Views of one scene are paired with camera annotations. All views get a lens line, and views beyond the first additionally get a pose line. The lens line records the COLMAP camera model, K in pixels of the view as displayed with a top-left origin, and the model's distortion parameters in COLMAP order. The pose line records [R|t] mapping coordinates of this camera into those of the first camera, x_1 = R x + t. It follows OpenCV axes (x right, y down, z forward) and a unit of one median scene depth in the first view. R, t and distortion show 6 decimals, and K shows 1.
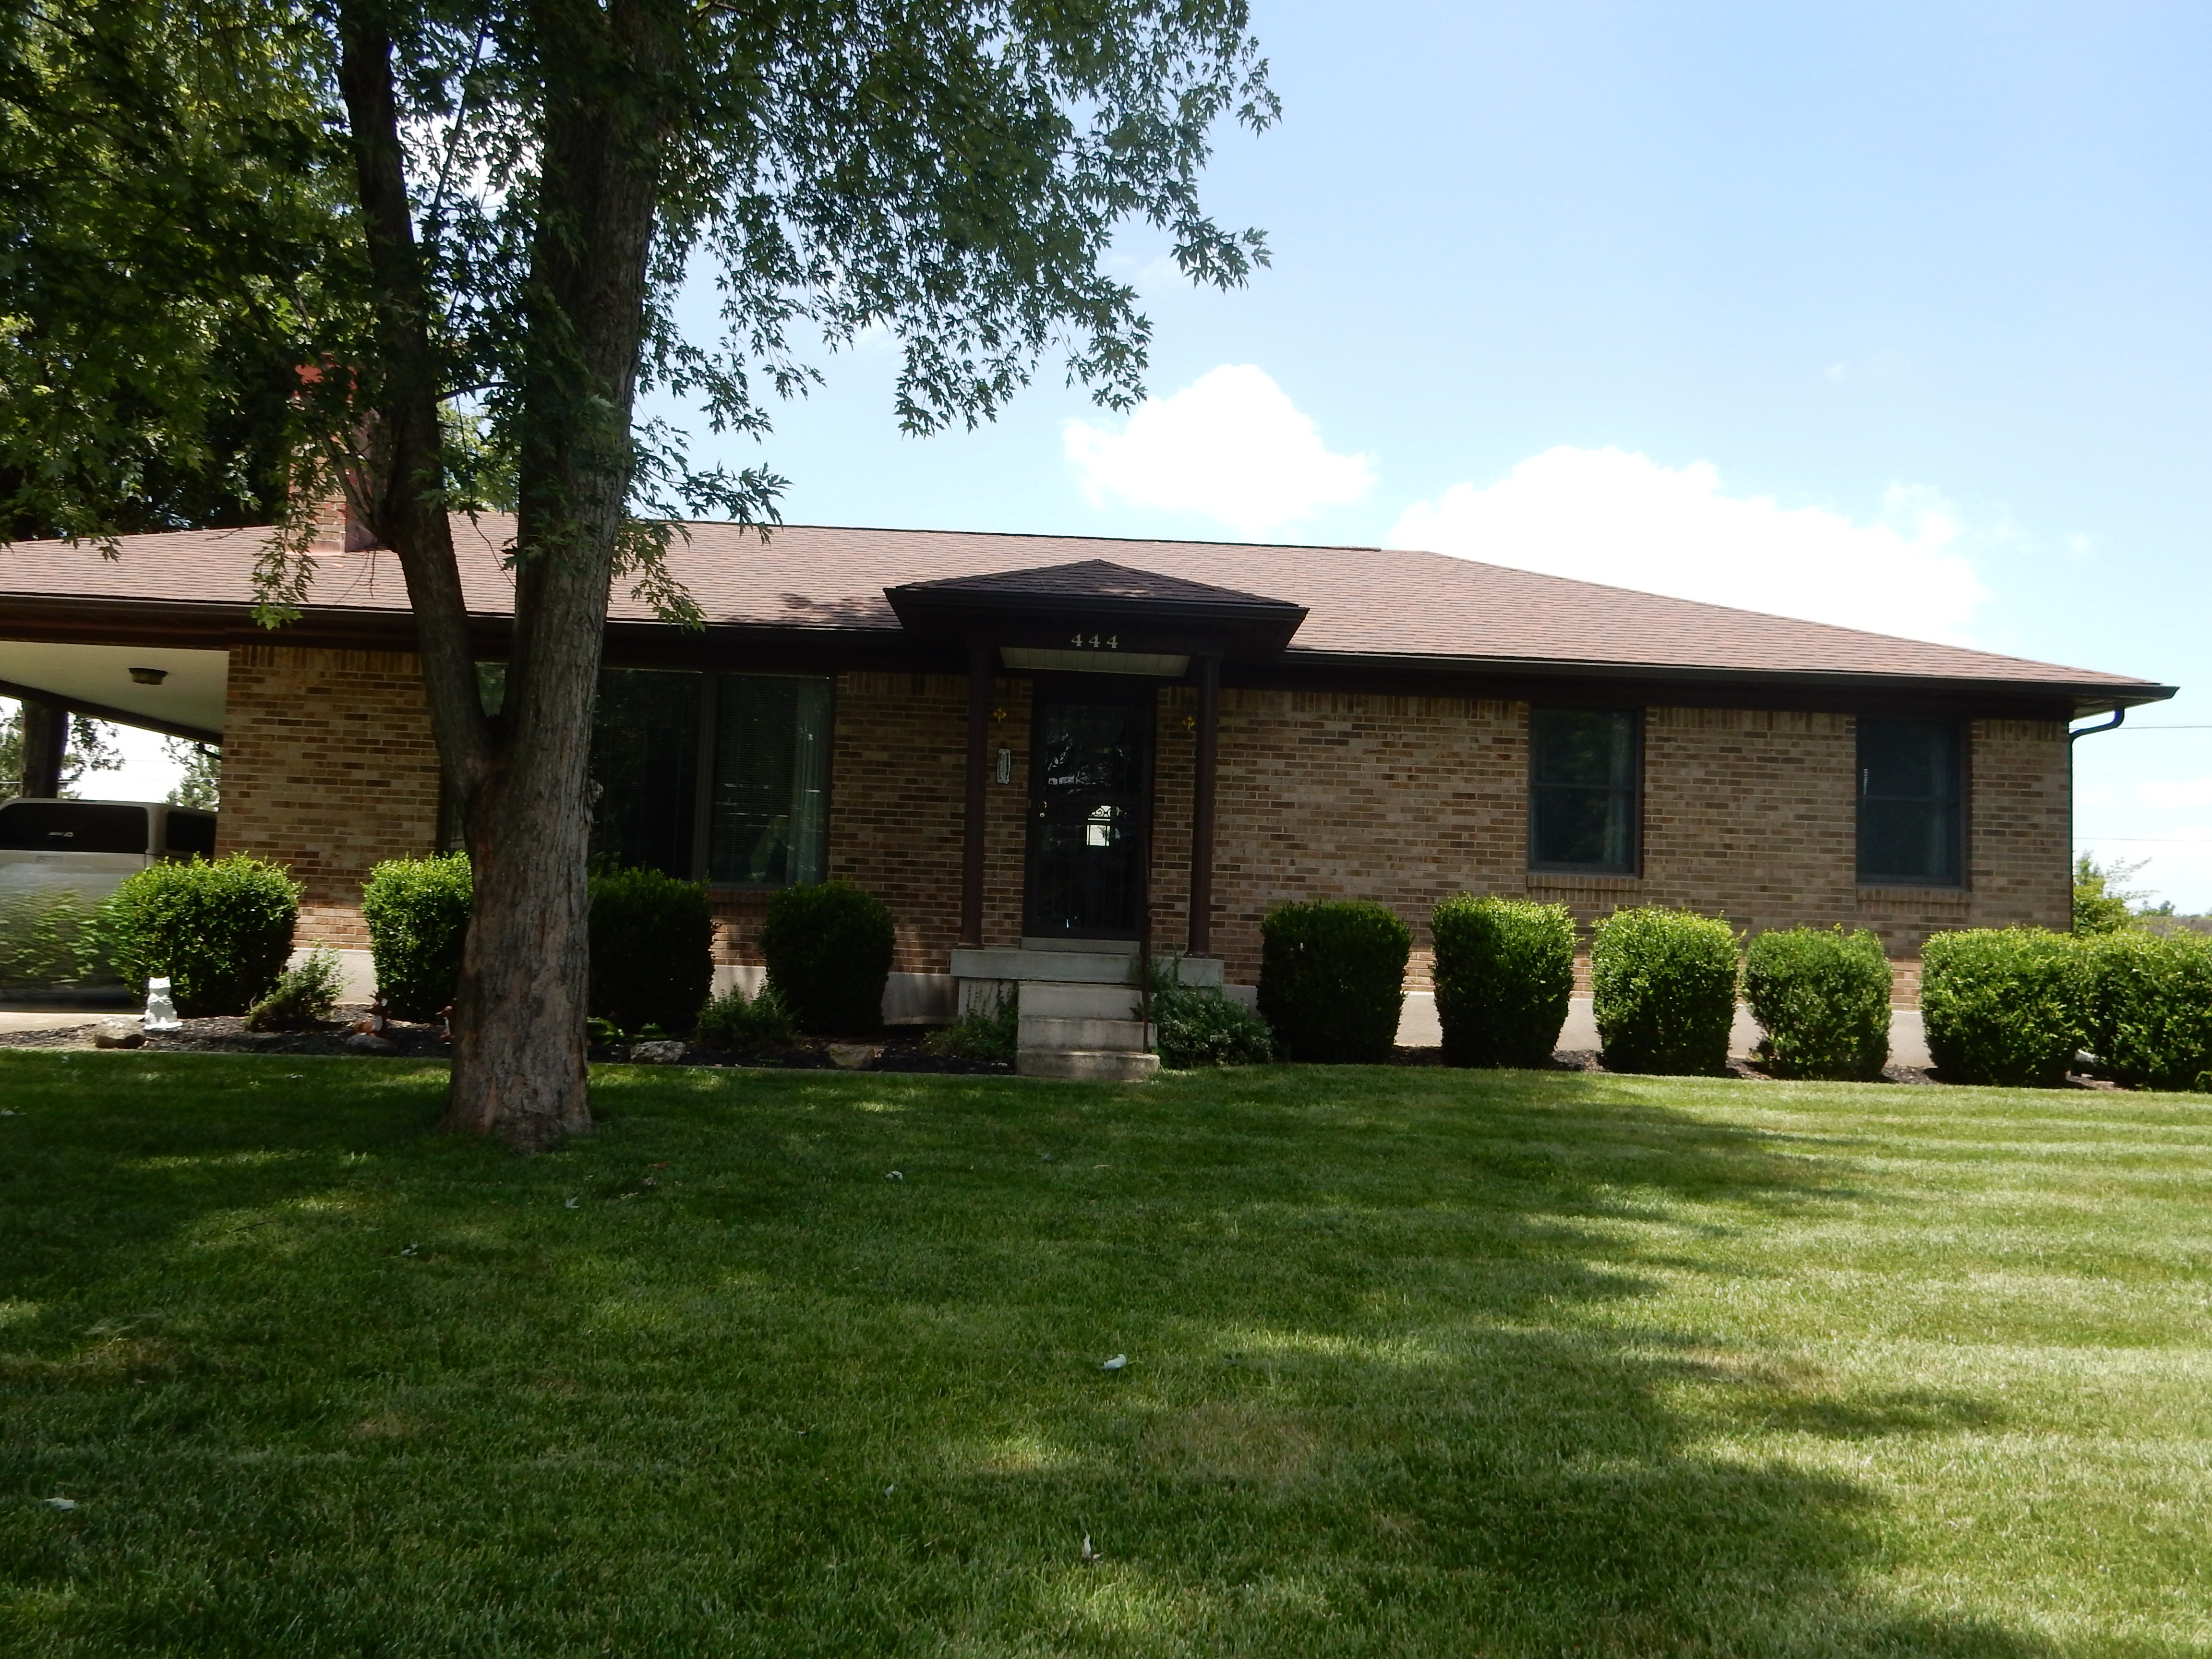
lens RADIAL K [[1621.5, 0, 1100.4], [0, 1621.5, 820.7], [0, 0, 1]] dist [-0.010458, 0.008241]
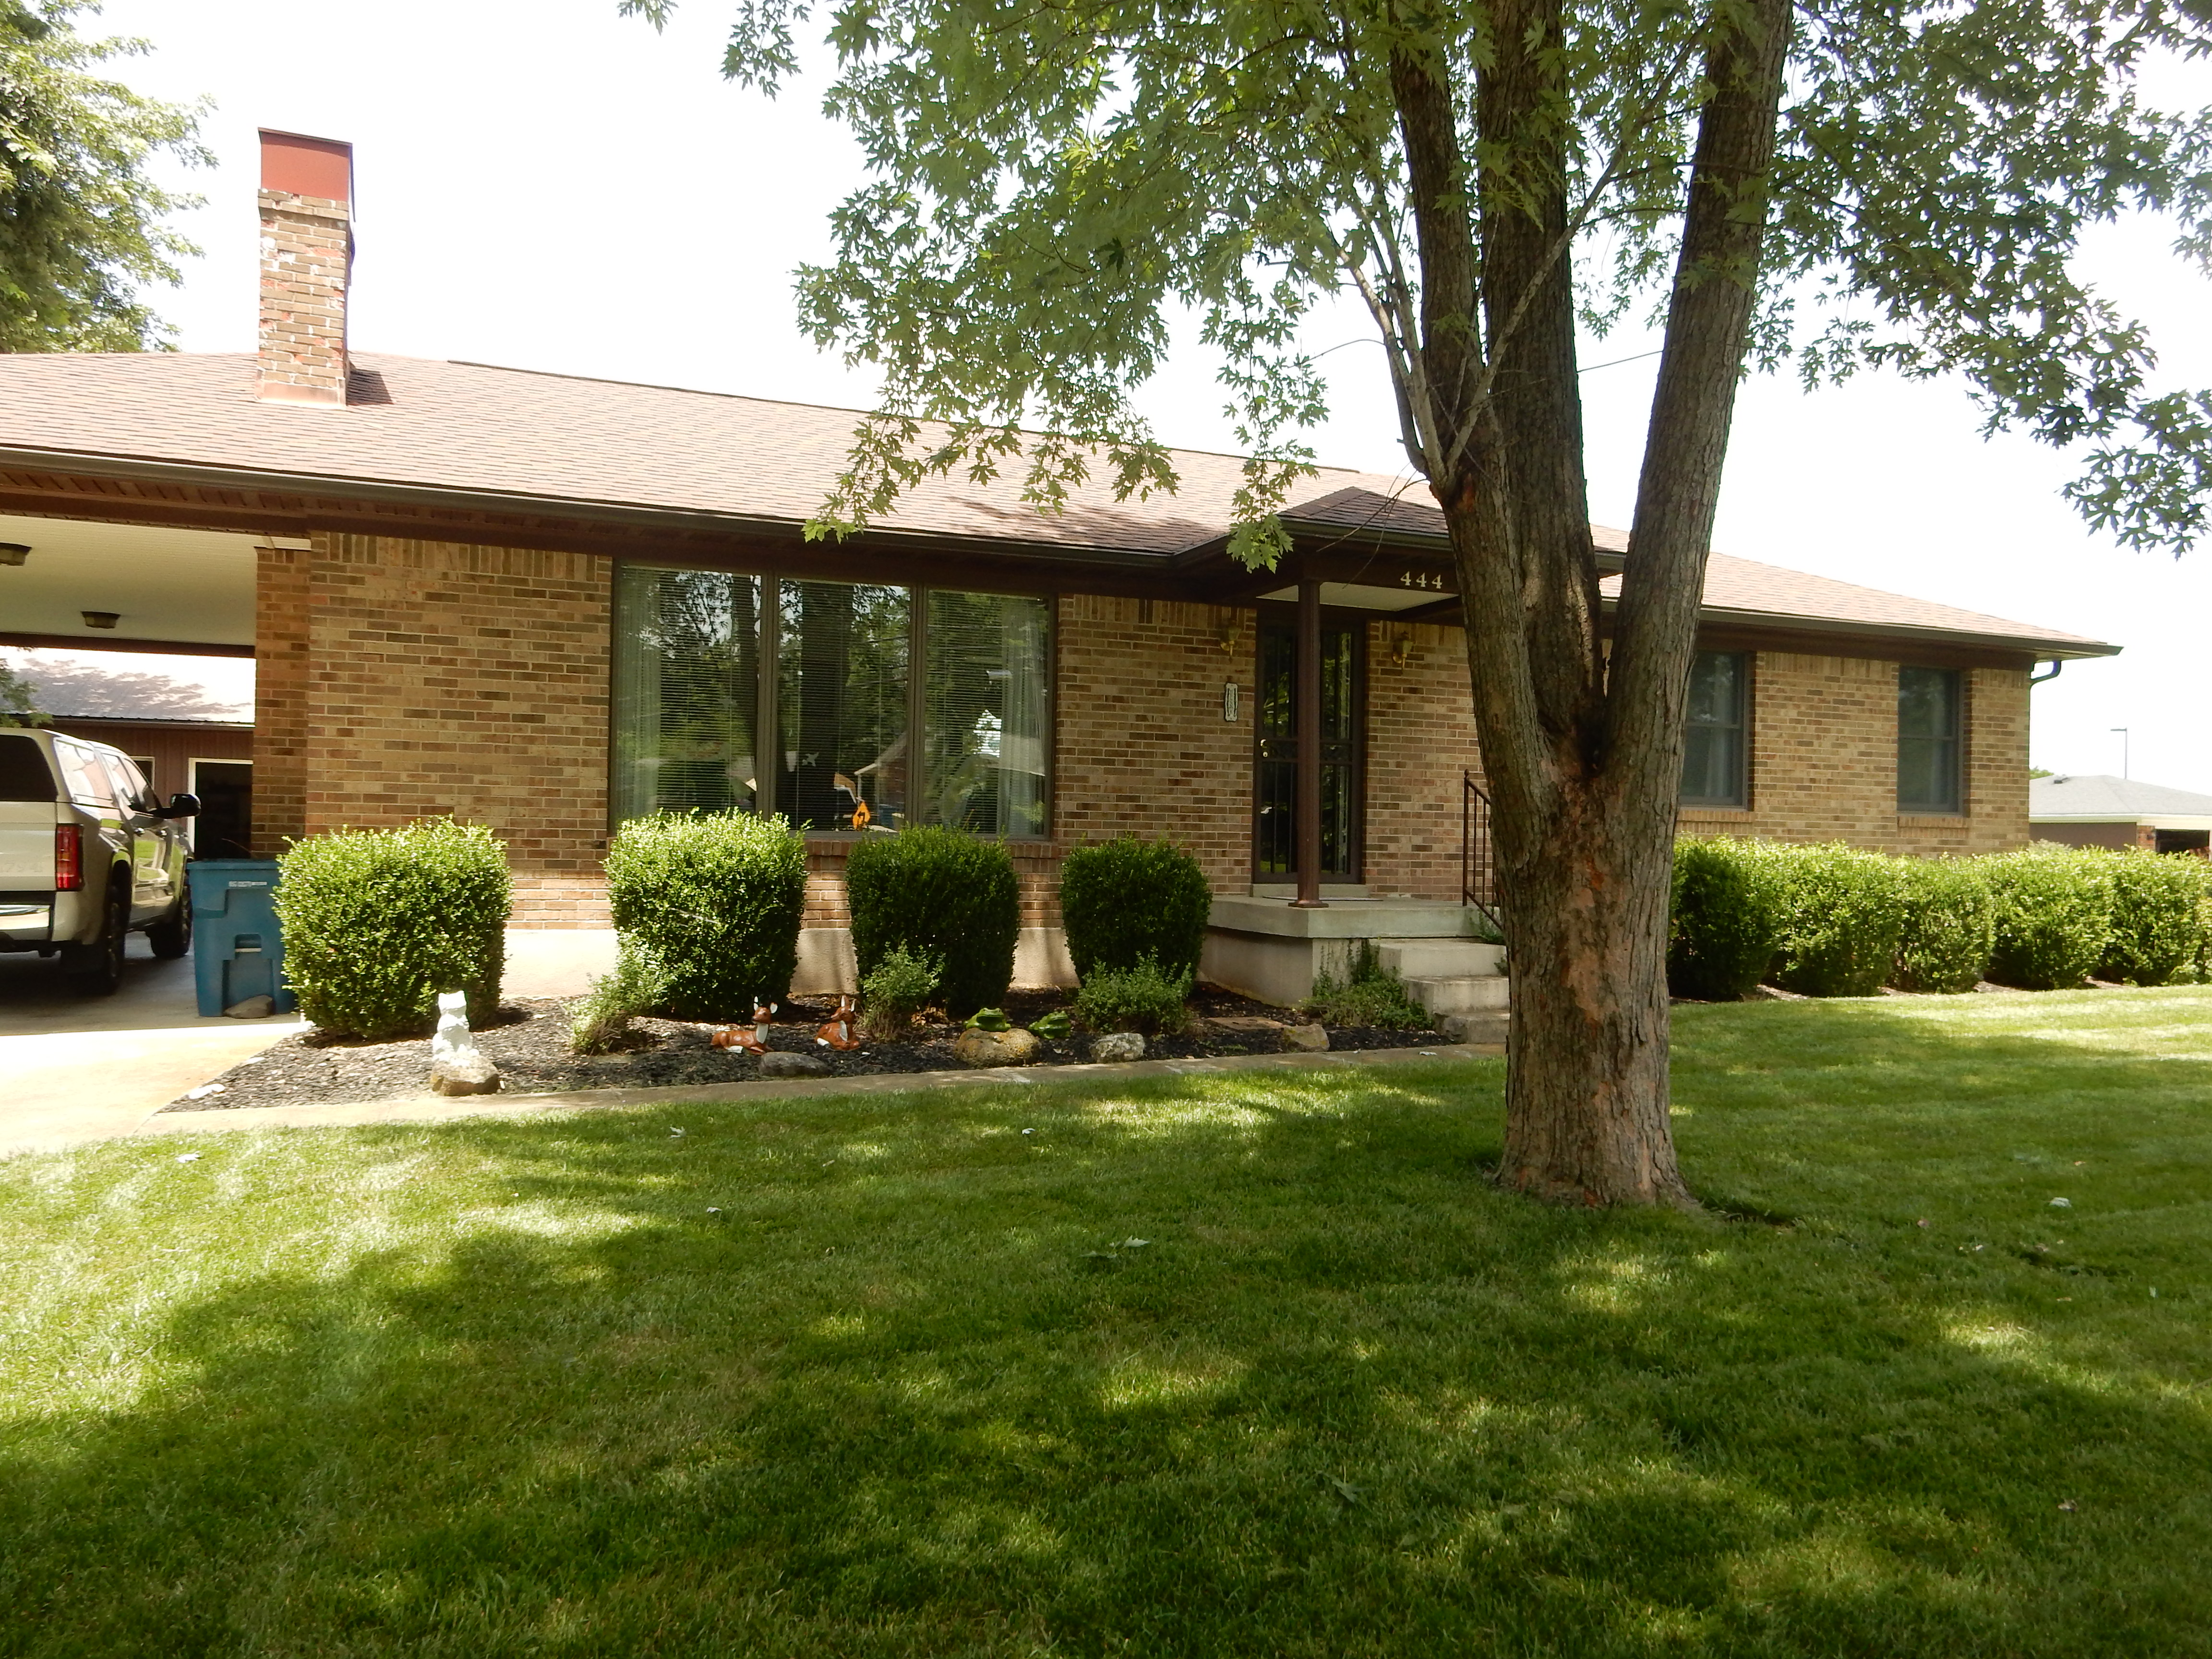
lens RADIAL K [[1621.5, 0, 1103.5], [0, 1621.5, 832.3], [0, 0, 1]] dist [-0.010458, 0.008241]
pose [[0.926812, -0.021399, 0.374914, -0.479633], [-0.010733, 0.996458, 0.083409, -0.036238], [-0.375371, -0.081329, 0.923300, 0.160644]]
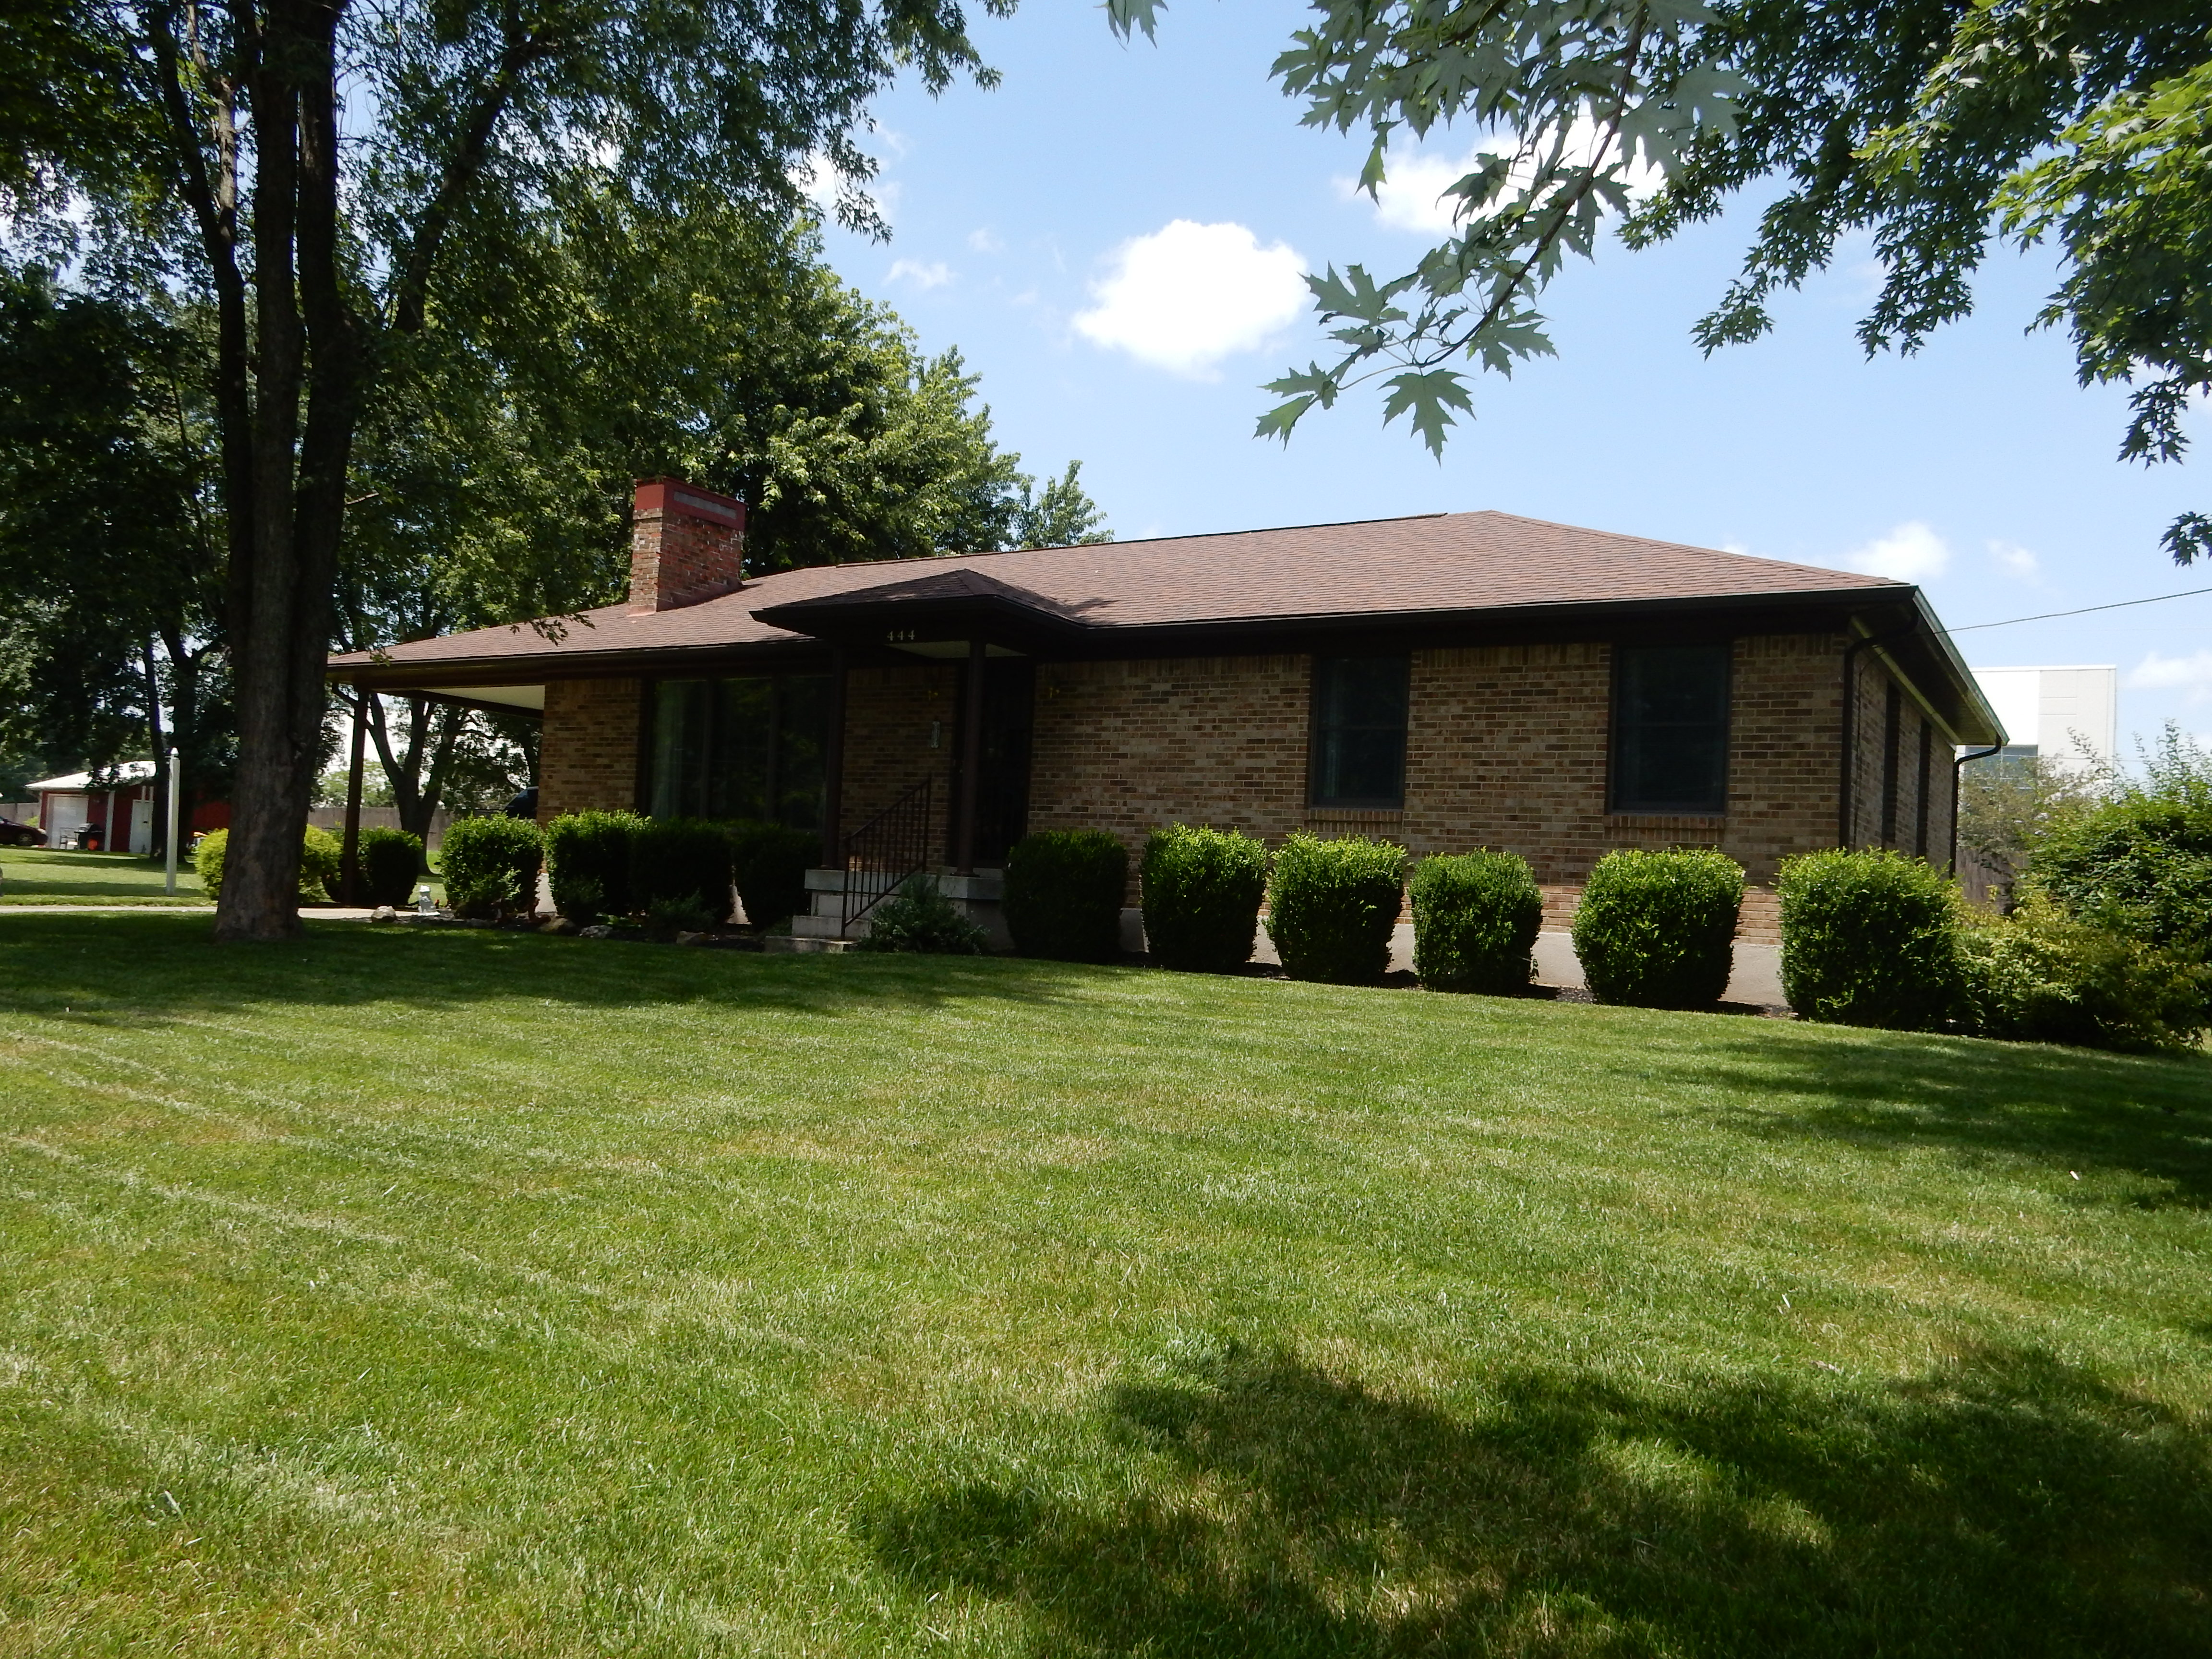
lens RADIAL K [[1621.5, 0, 1111.0], [0, 1621.5, 839.8], [0, 0, 1]] dist [-0.010458, 0.008241]
pose [[0.837308, -0.012010, -0.546600, 0.766774], [0.033353, 0.999019, 0.029140, 0.017265], [0.545713, -0.042630, 0.836887, -0.012529]]
